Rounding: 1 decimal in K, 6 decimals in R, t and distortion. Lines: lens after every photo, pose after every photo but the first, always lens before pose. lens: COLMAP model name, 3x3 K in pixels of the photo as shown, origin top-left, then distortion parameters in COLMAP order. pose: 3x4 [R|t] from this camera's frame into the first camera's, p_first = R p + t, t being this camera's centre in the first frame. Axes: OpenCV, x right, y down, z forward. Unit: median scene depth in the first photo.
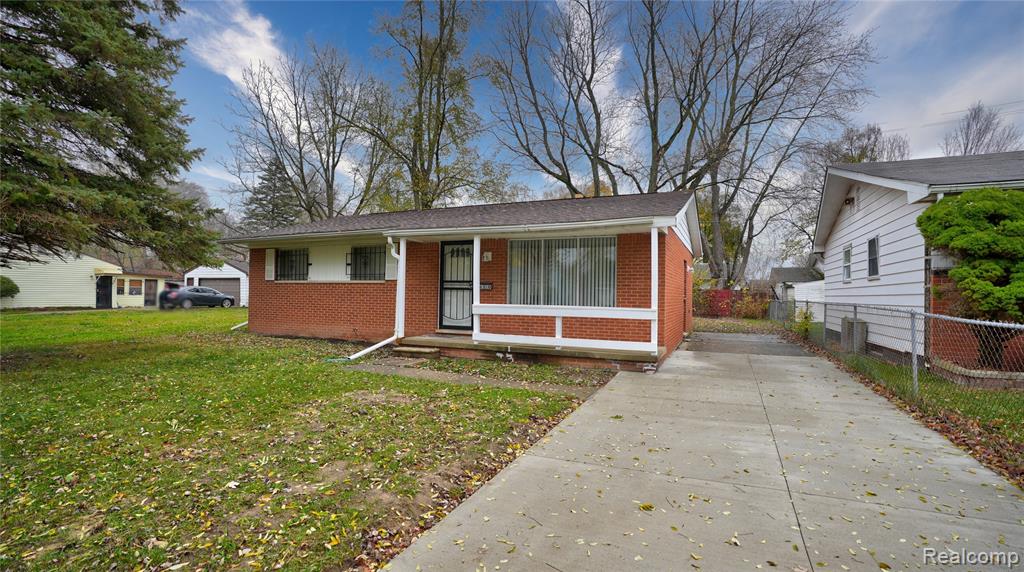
lens RADIAL K [[477.8, 0, 504.1], [0, 477.8, 294.4], [0, 0, 1]] dist [-0.034476, 0.000038]
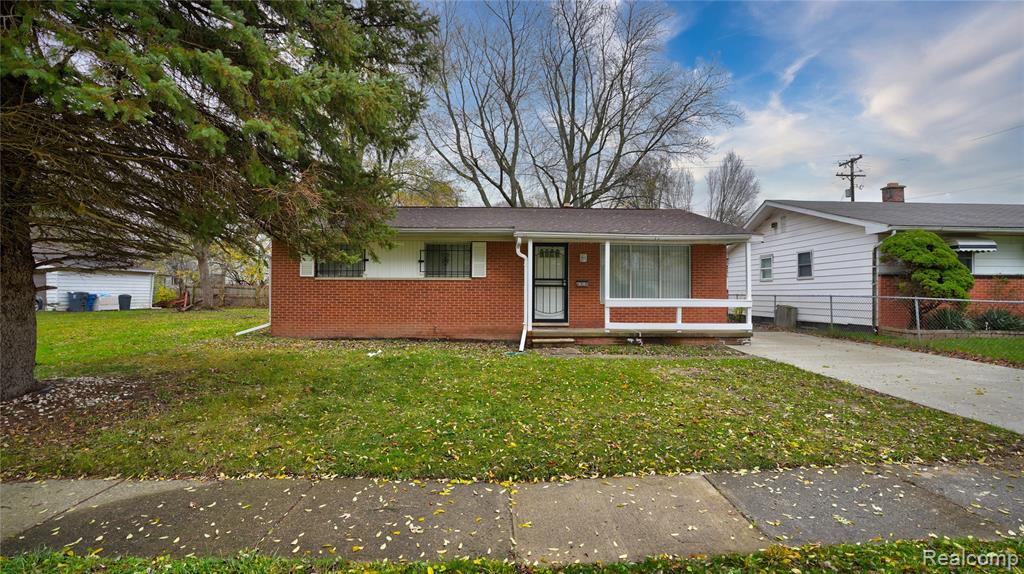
lens RADIAL K [[477.8, 0, 516.3], [0, 477.8, 296.4], [0, 0, 1]] dist [-0.034476, 0.000038]
pose [[0.890836, -0.012430, 0.454156, -0.735087], [0.007955, 0.999899, 0.011764, -0.000940], [-0.454256, -0.006867, 0.890845, 0.045258]]
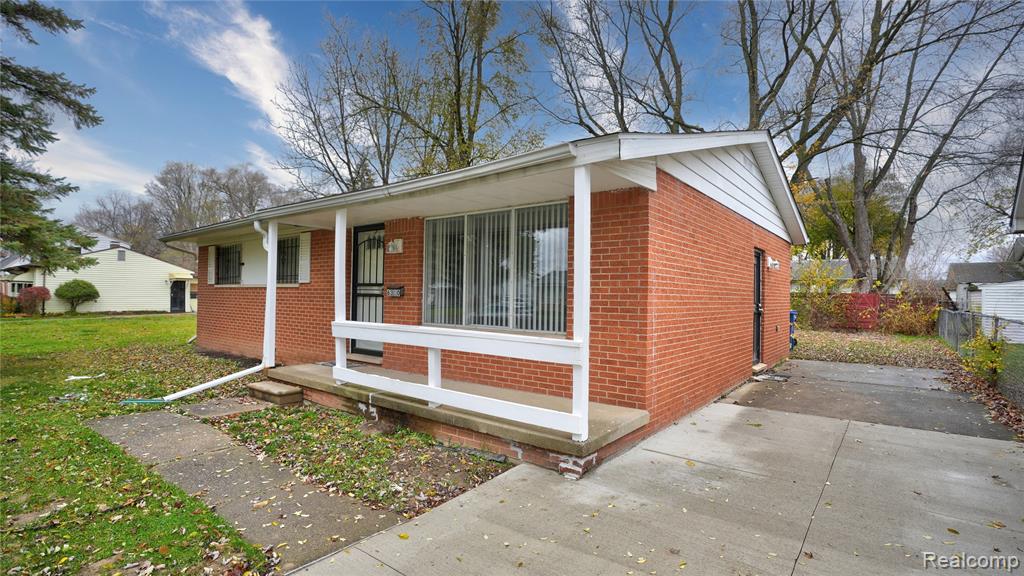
lens RADIAL K [[485.5, 0, 508.8], [0, 485.5, 296.6], [0, 0, 1]] dist [-0.016840, 0.002114]
pose [[0.971385, 0.000276, -0.237510, 0.281371], [-0.000729, 0.999998, -0.001822, -0.009493], [0.237509, 0.001943, 0.971383, 0.407218]]
